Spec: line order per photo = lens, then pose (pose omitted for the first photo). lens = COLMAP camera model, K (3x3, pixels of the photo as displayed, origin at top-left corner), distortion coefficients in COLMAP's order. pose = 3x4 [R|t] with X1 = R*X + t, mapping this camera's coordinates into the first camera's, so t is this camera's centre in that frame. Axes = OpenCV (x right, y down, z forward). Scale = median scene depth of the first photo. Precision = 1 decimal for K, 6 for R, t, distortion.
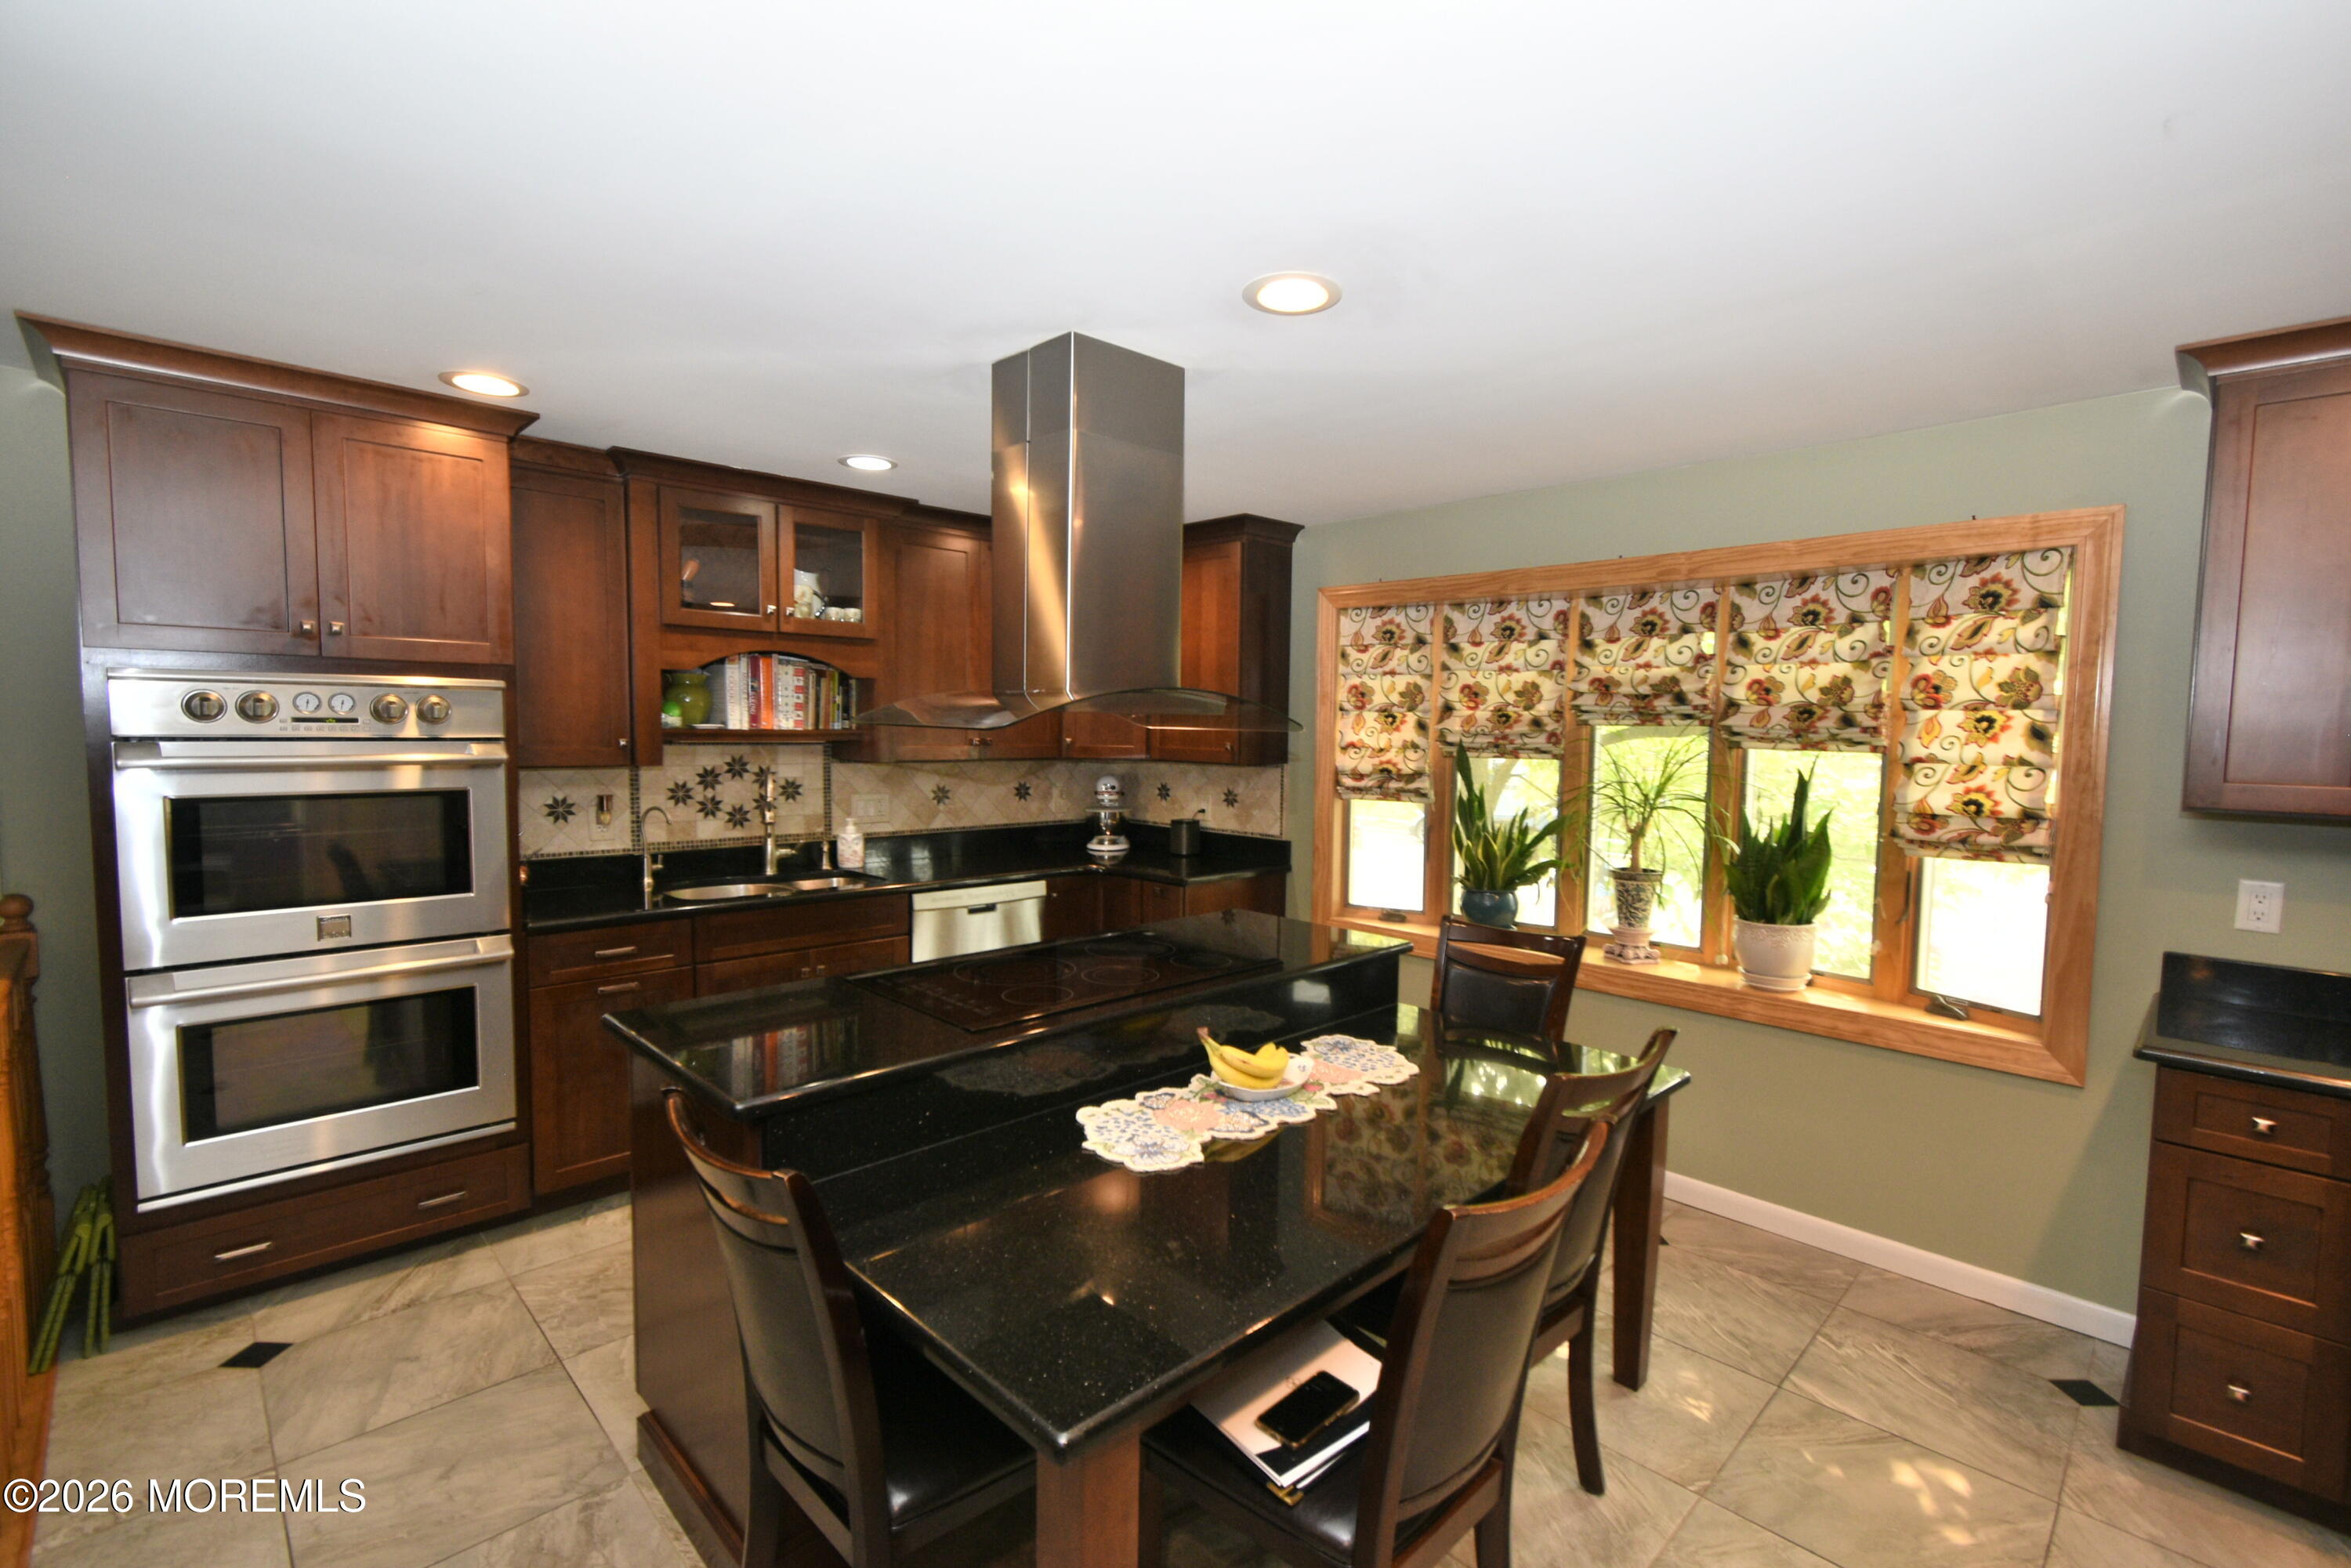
lens RADIAL K [[1042.5, 0, 1189.0], [0, 1042.5, 795.9], [0, 0, 1]] dist [0.005203, -0.004307]
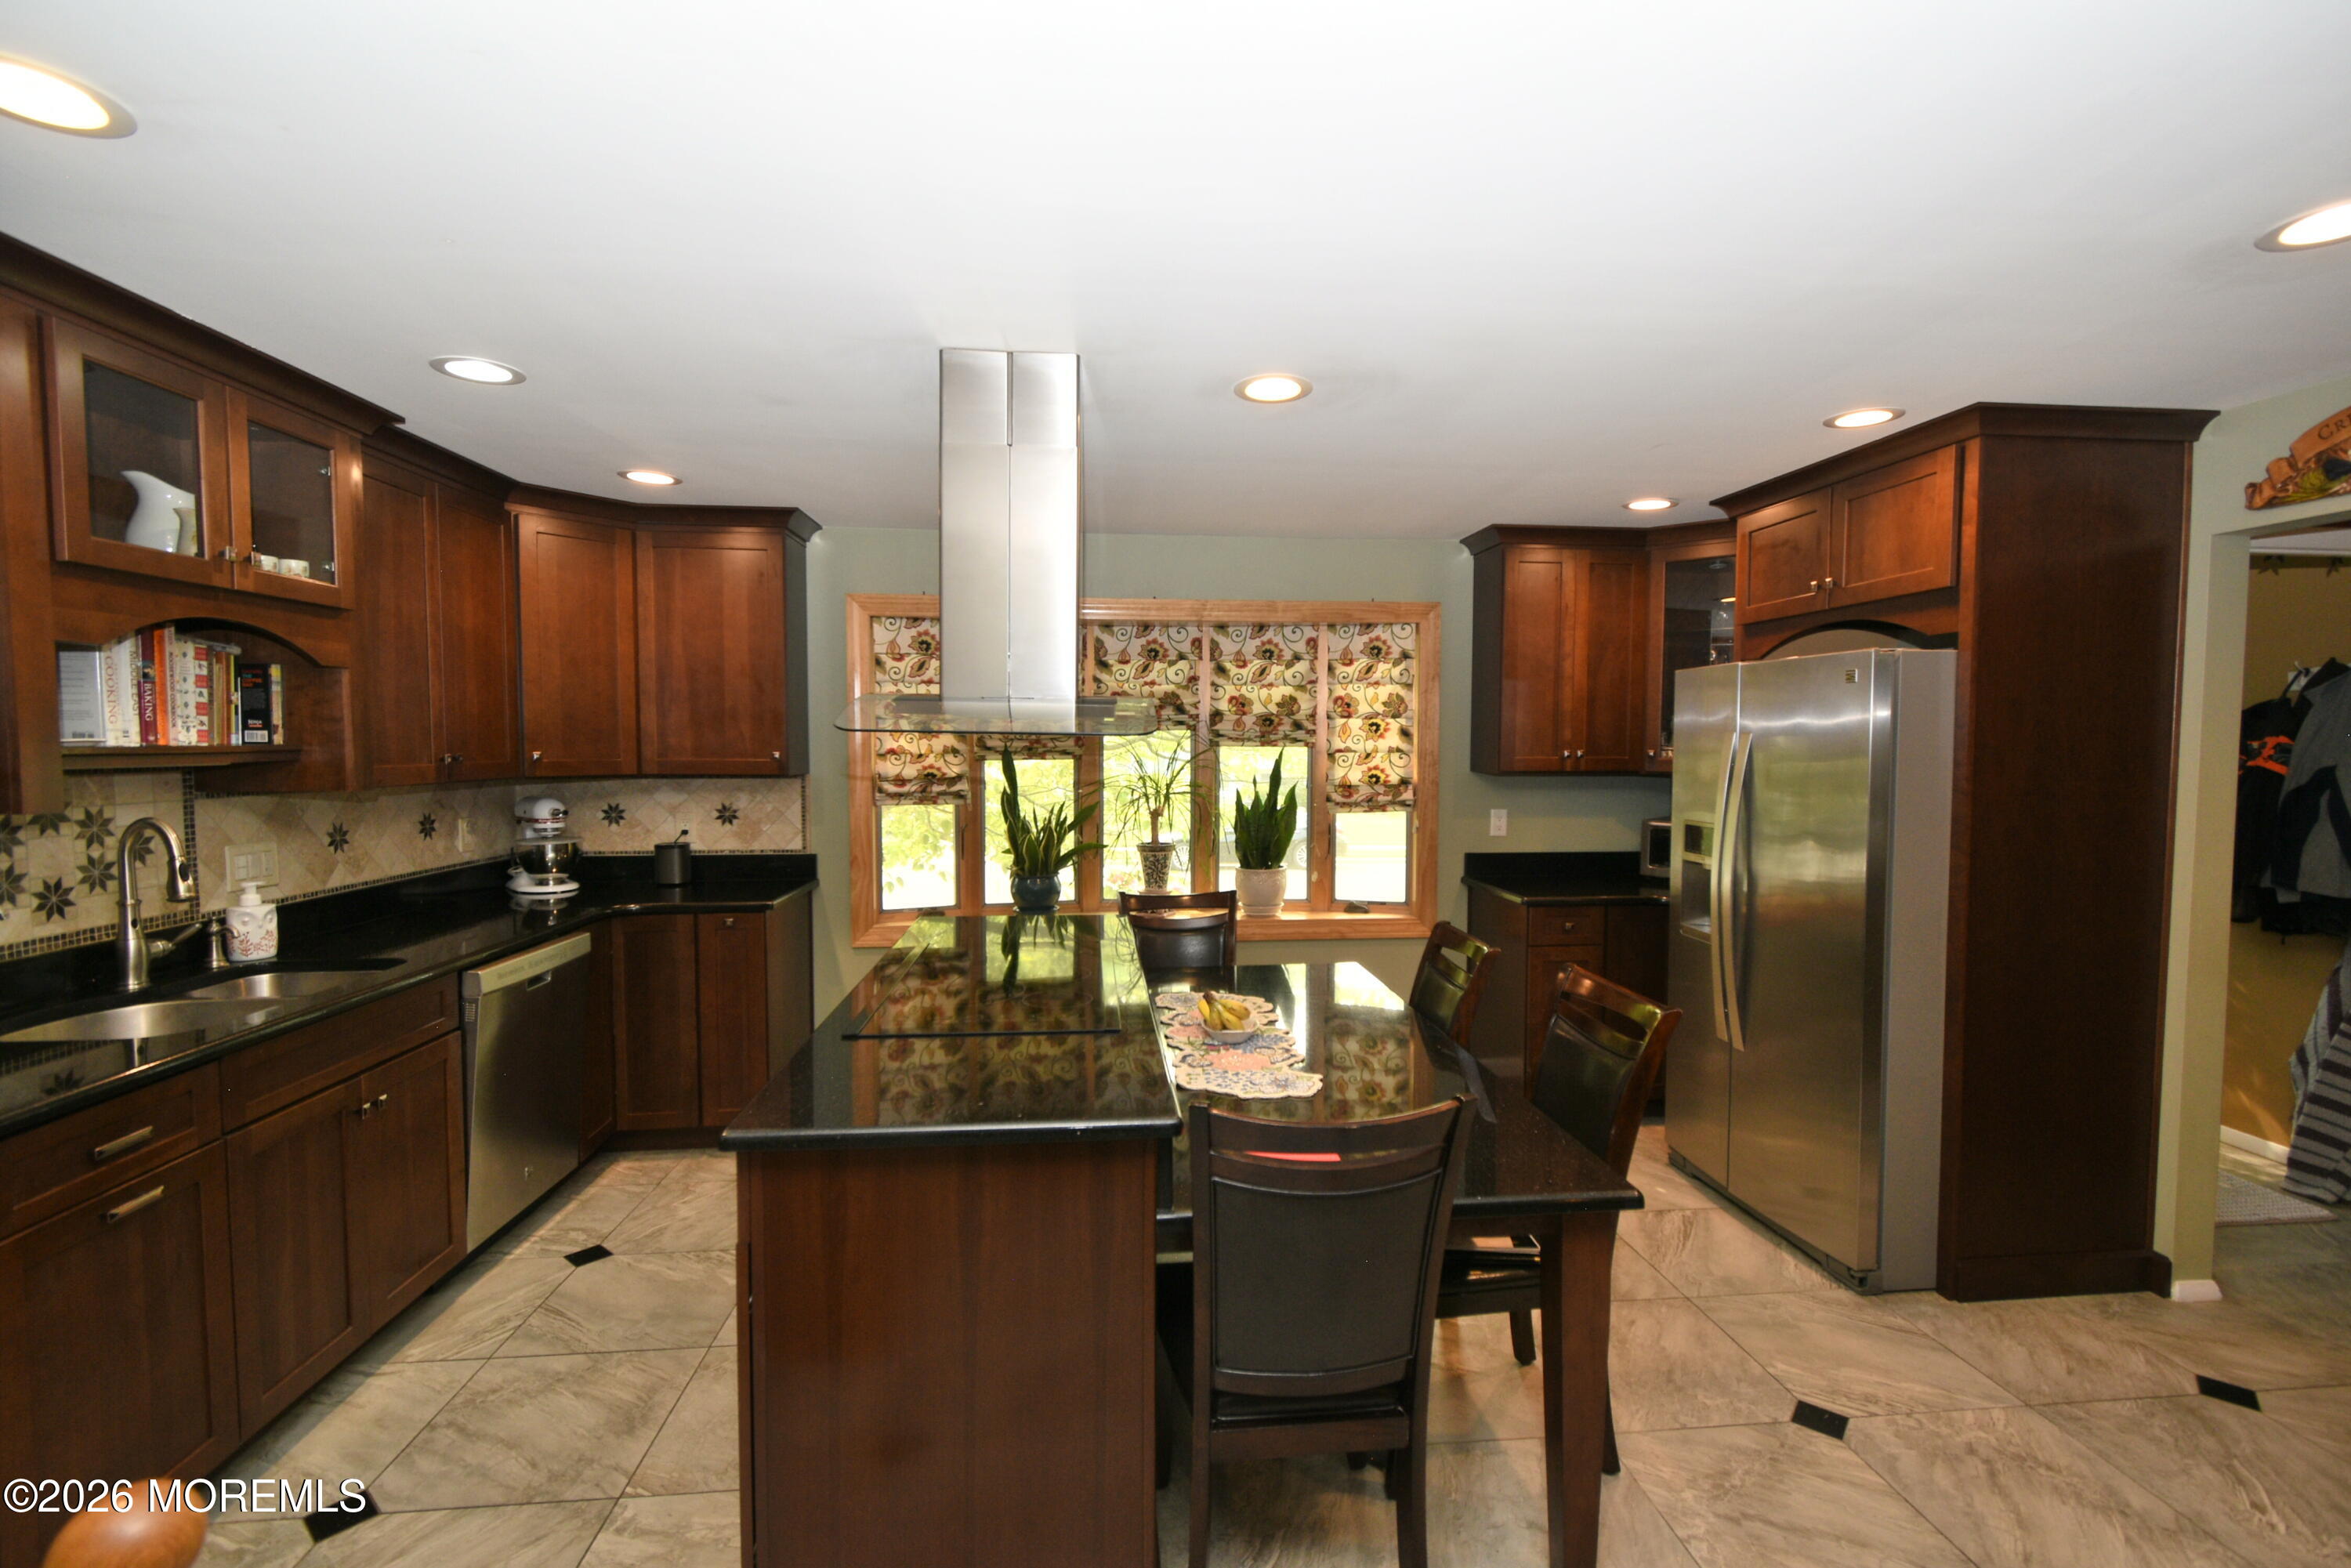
lens RADIAL K [[1042.5, 0, 1189.0], [0, 1042.5, 795.9], [0, 0, 1]] dist [0.005203, -0.004307]
pose [[0.627476, -0.055482, 0.776657, -0.495236], [0.060559, 0.997914, 0.022361, -0.012016], [-0.776277, 0.033003, 0.629527, 0.153445]]
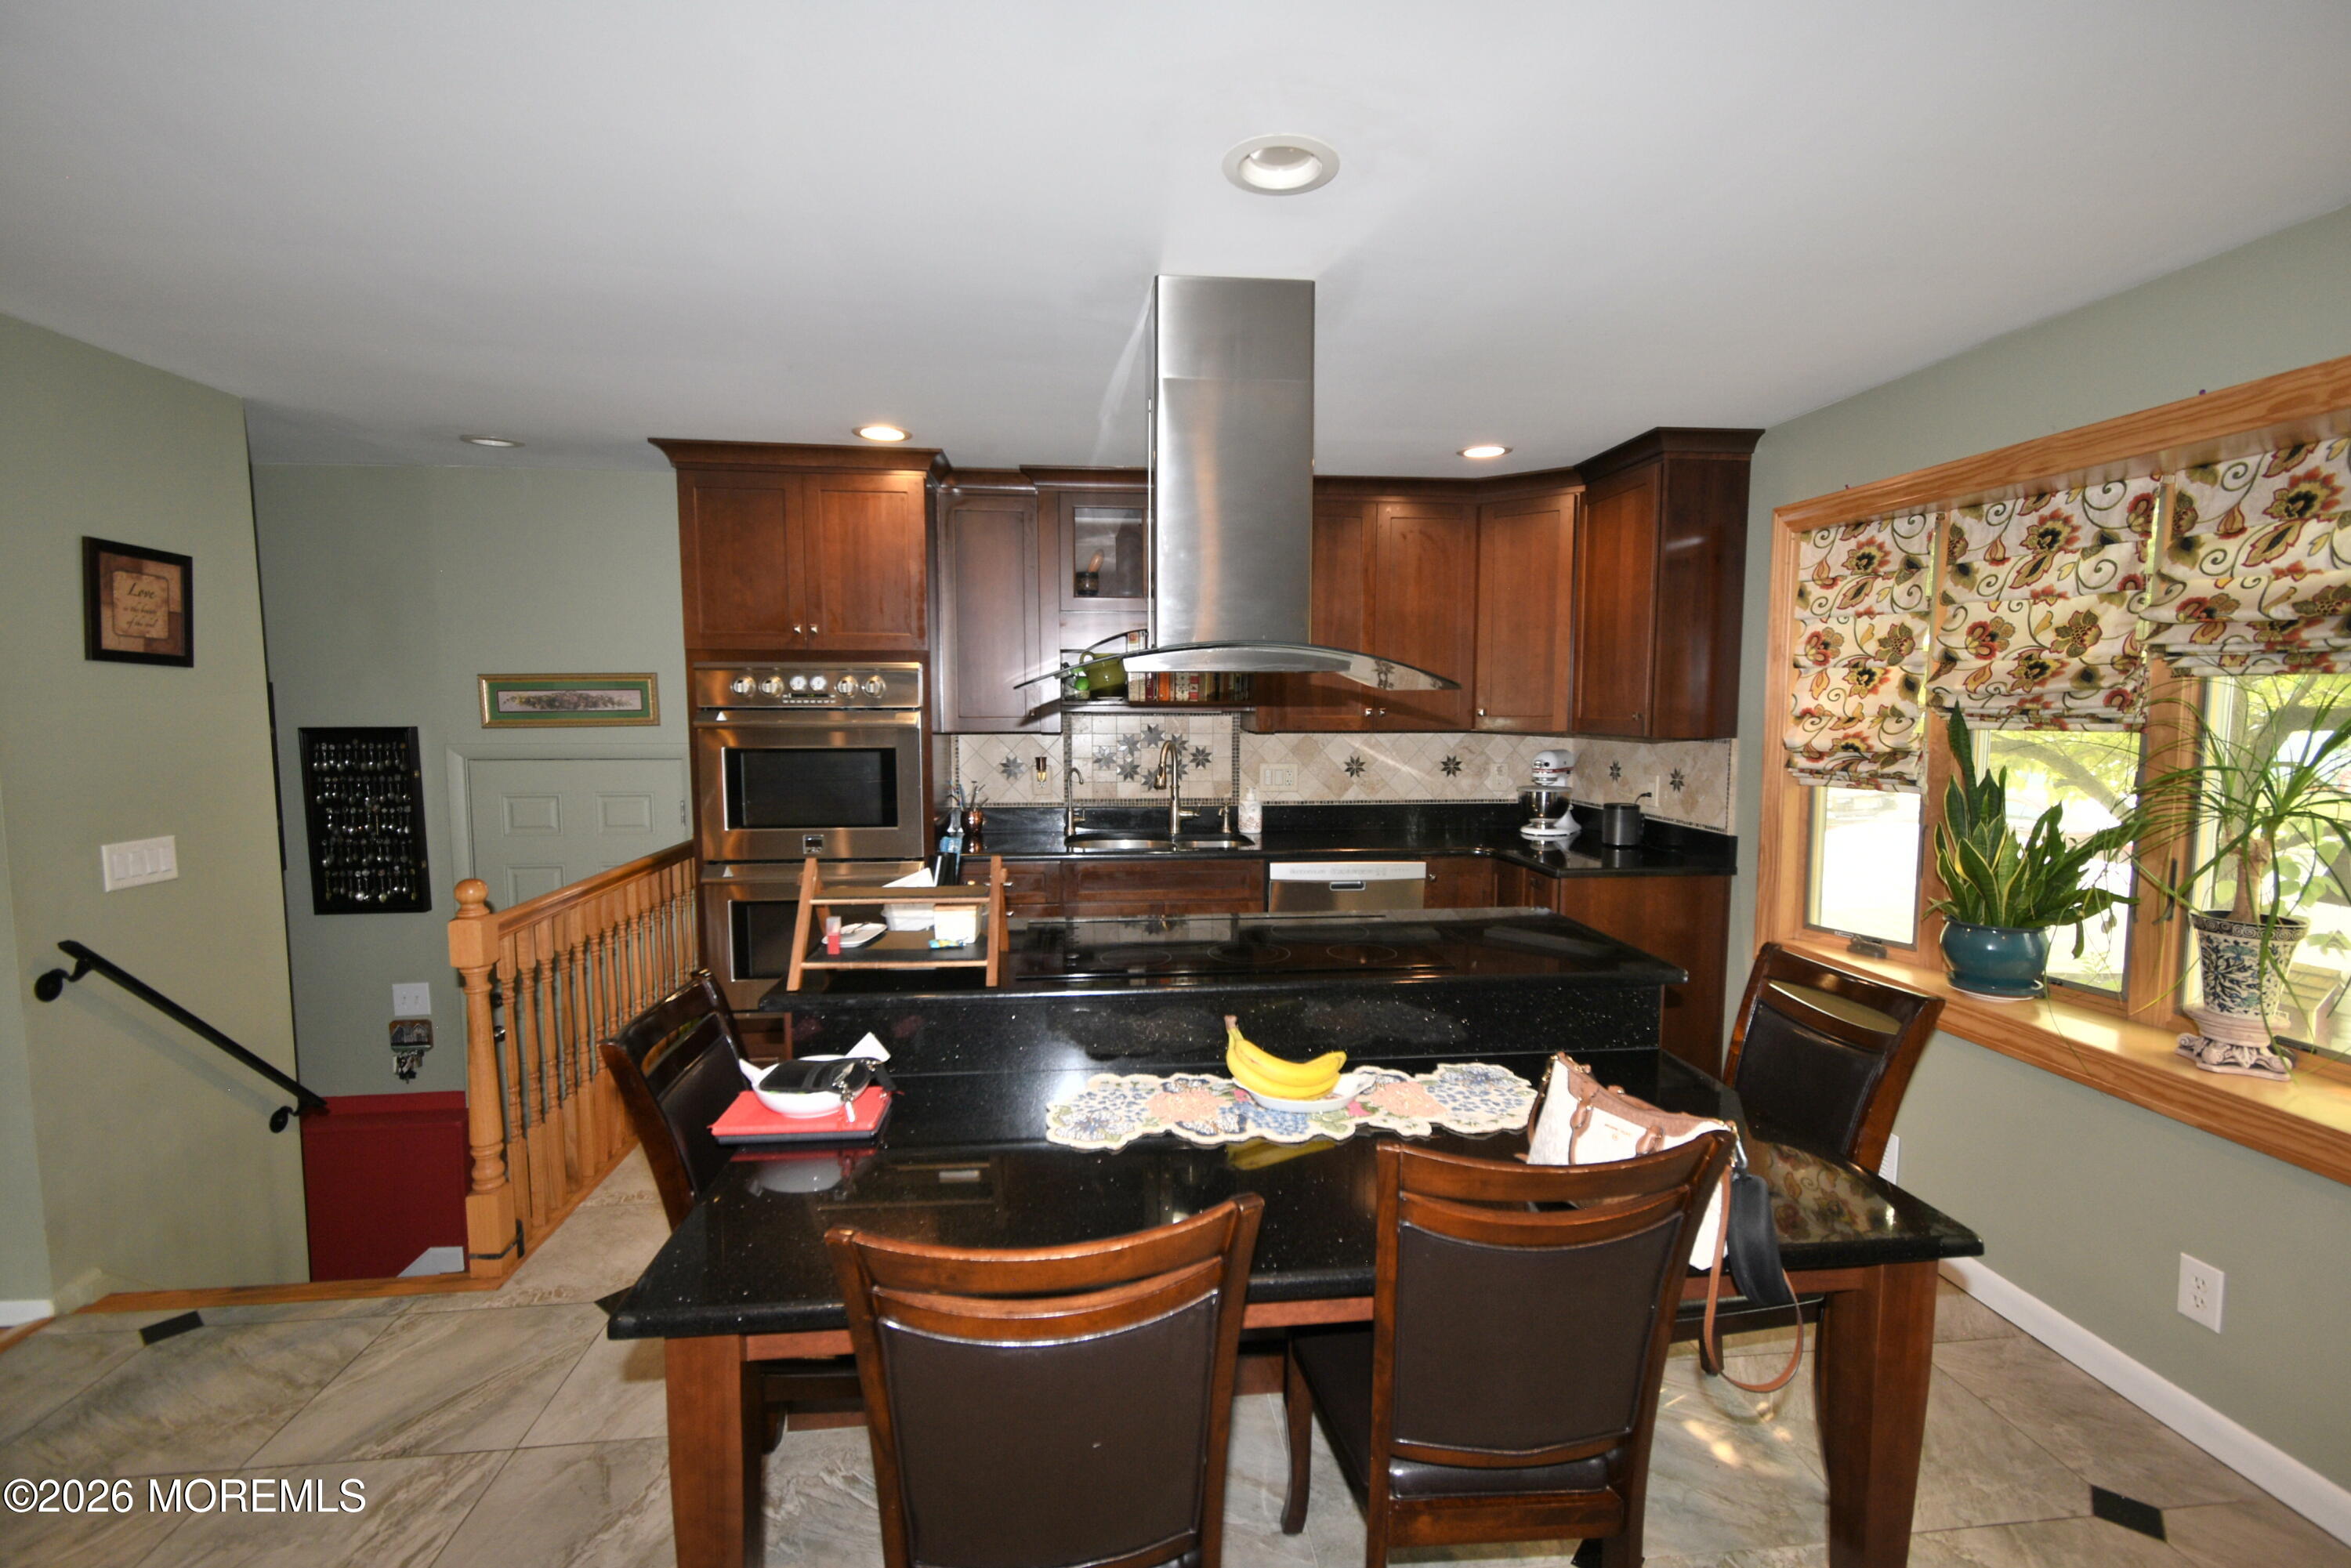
lens RADIAL K [[1040.0, 0, 1187.1], [0, 1040.0, 797.5], [0, 0, 1]] dist [0.001708, -0.000548]
pose [[0.784016, 0.043814, -0.619192, 0.297582], [-0.031447, 0.999028, 0.030873, 0.003159], [0.619944, -0.004733, 0.784632, 0.148733]]
